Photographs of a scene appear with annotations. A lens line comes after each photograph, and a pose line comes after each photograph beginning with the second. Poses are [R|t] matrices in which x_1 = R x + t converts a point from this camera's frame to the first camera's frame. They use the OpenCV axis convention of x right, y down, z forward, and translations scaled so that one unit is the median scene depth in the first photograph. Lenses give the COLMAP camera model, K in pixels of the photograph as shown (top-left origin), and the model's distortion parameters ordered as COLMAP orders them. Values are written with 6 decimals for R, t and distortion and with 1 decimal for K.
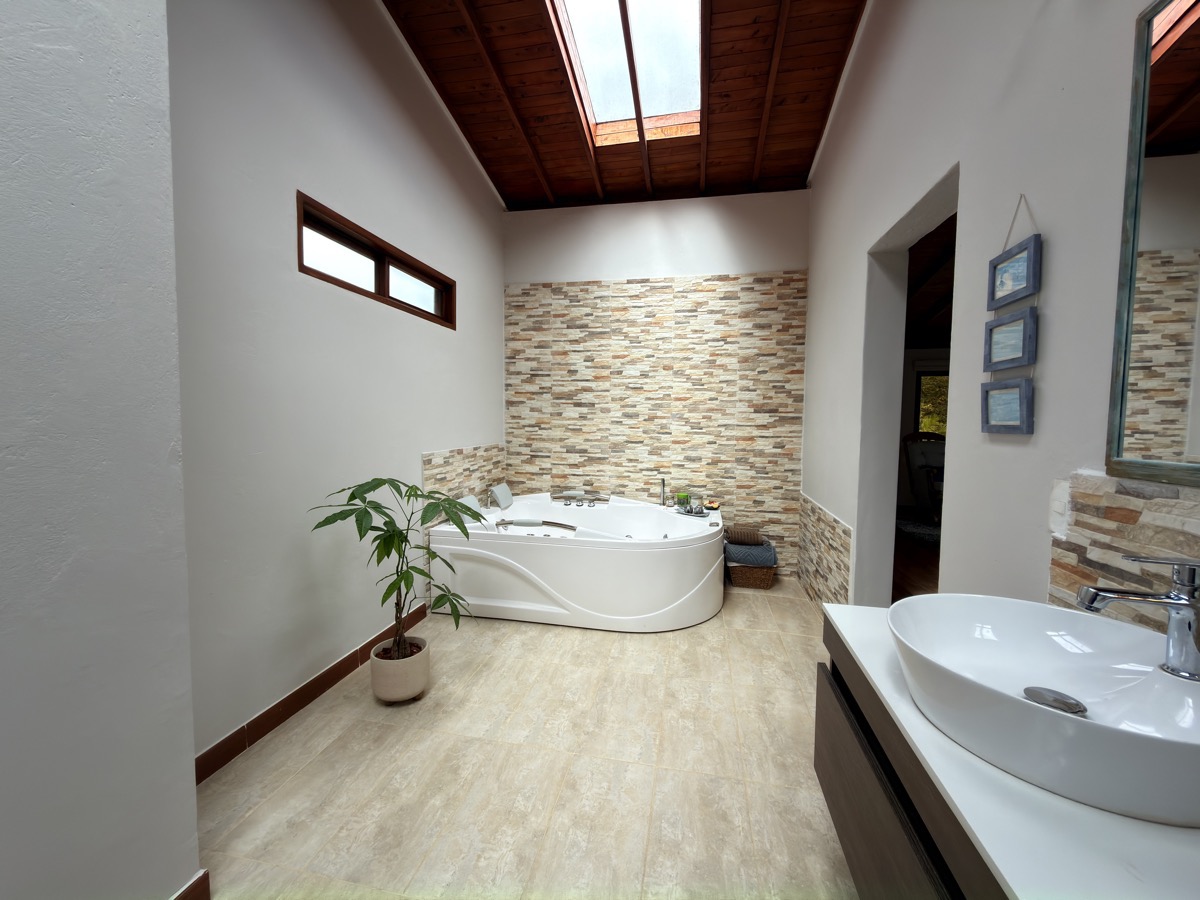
lens RADIAL K [[477.1, 0, 599.3], [0, 477.1, 446.8], [0, 0, 1]] dist [-0.002384, -0.000214]
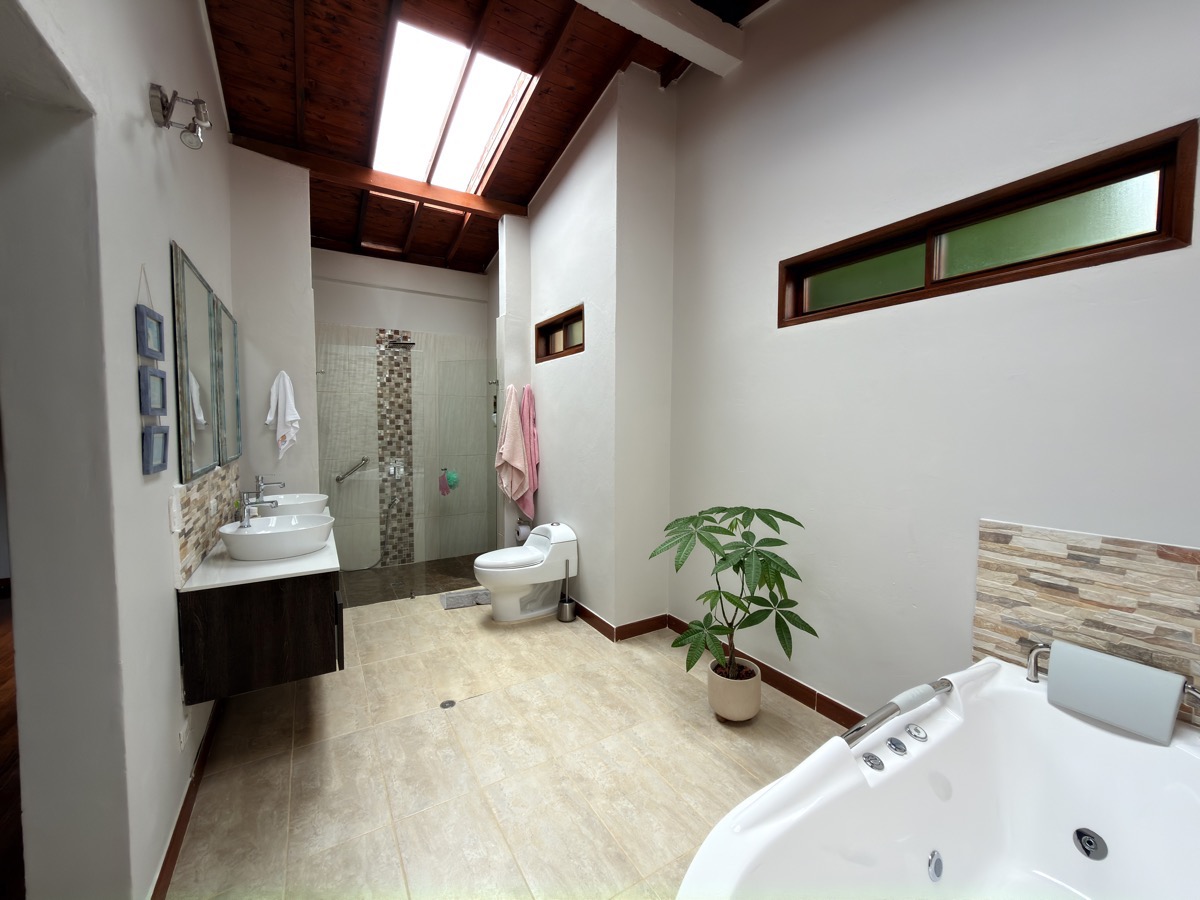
lens RADIAL K [[477.1, 0, 601.4], [0, 477.1, 450.8], [0, 0, 1]] dist [-0.002384, -0.000214]
pose [[-0.733206, 0.025145, -0.679542, 0.551055], [-0.047565, 0.994972, 0.088137, -0.149807], [0.678341, 0.096945, -0.728323, 1.667615]]
